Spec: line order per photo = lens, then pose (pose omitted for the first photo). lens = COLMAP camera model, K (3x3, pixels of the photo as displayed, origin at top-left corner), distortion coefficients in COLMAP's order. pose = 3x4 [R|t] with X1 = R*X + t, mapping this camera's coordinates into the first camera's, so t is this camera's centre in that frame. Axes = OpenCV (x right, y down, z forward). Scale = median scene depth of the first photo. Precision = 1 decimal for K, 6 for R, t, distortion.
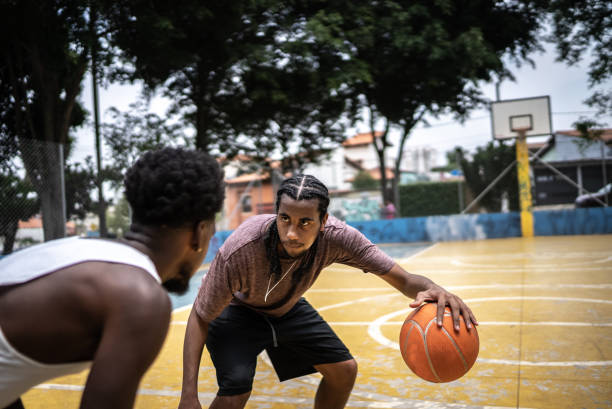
lens RADIAL K [[588.9, 0, 306.0], [0, 588.9, 204.5], [0, 0, 1]] dist [-0.100633, 0.140130]
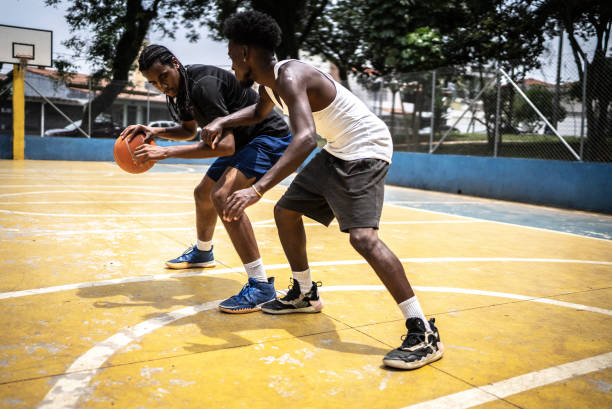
lens RADIAL K [[586.1, 0, 306.0], [0, 586.1, 204.5], [0, 0, 1]] dist [-0.102232, 0.142301]
pose [[0.620551, 0.005473, 0.784147, -0.078758], [-0.086149, 0.994399, 0.061235, 0.017721], [-0.779420, -0.105553, 0.617546, -0.047856]]
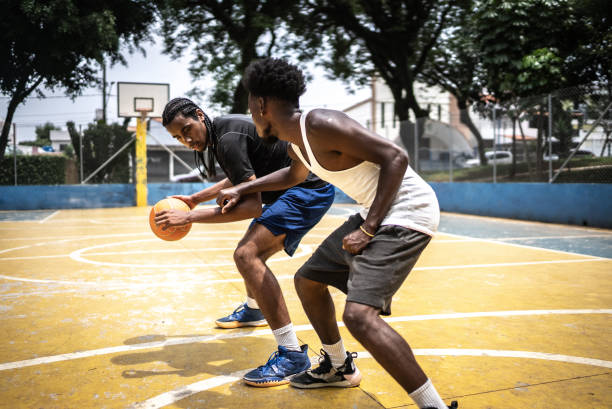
lens RADIAL K [[586.1, 0, 306.0], [0, 586.1, 204.5], [0, 0, 1]] dist [-0.102232, 0.142301]
pose [[0.774034, 0.023460, 0.632709, -0.058686], [-0.043545, 0.998920, 0.016234, 0.013280], [-0.631644, -0.040117, 0.774220, -0.051631]]
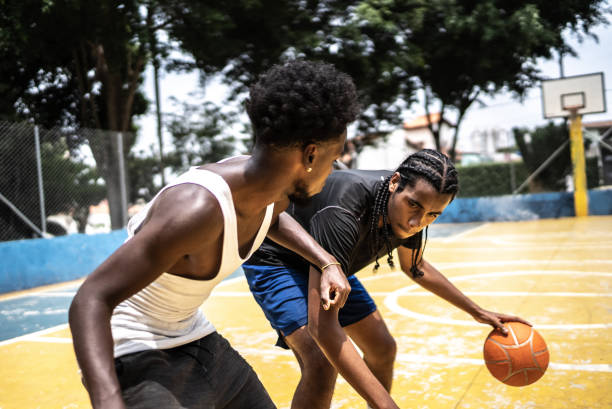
lens RADIAL K [[588.9, 0, 306.0], [0, 588.9, 204.5], [0, 0, 1]] dist [-0.100633, 0.140130]
pose [[0.993881, -0.009407, -0.110054, 0.015800], [0.012478, 0.999551, 0.027244, 0.001587], [0.109748, -0.028451, 0.993552, -0.017390]]
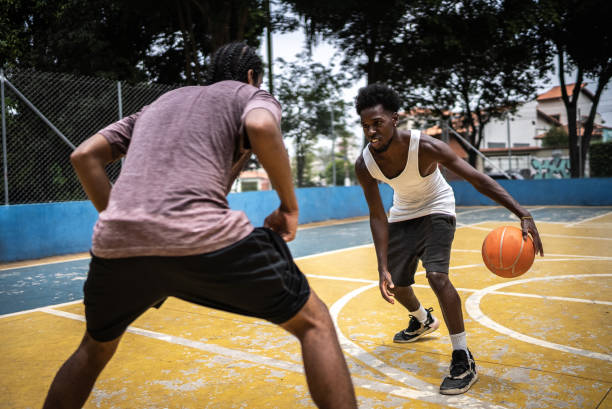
lens RADIAL K [[588.9, 0, 306.0], [0, 588.9, 204.5], [0, 0, 1]] dist [-0.100633, 0.140130]
pose [[0.948177, 0.050163, -0.313758, 0.029209], [-0.026275, 0.996456, 0.079906, 0.002745], [0.316654, -0.067521, 0.946135, 0.025289]]
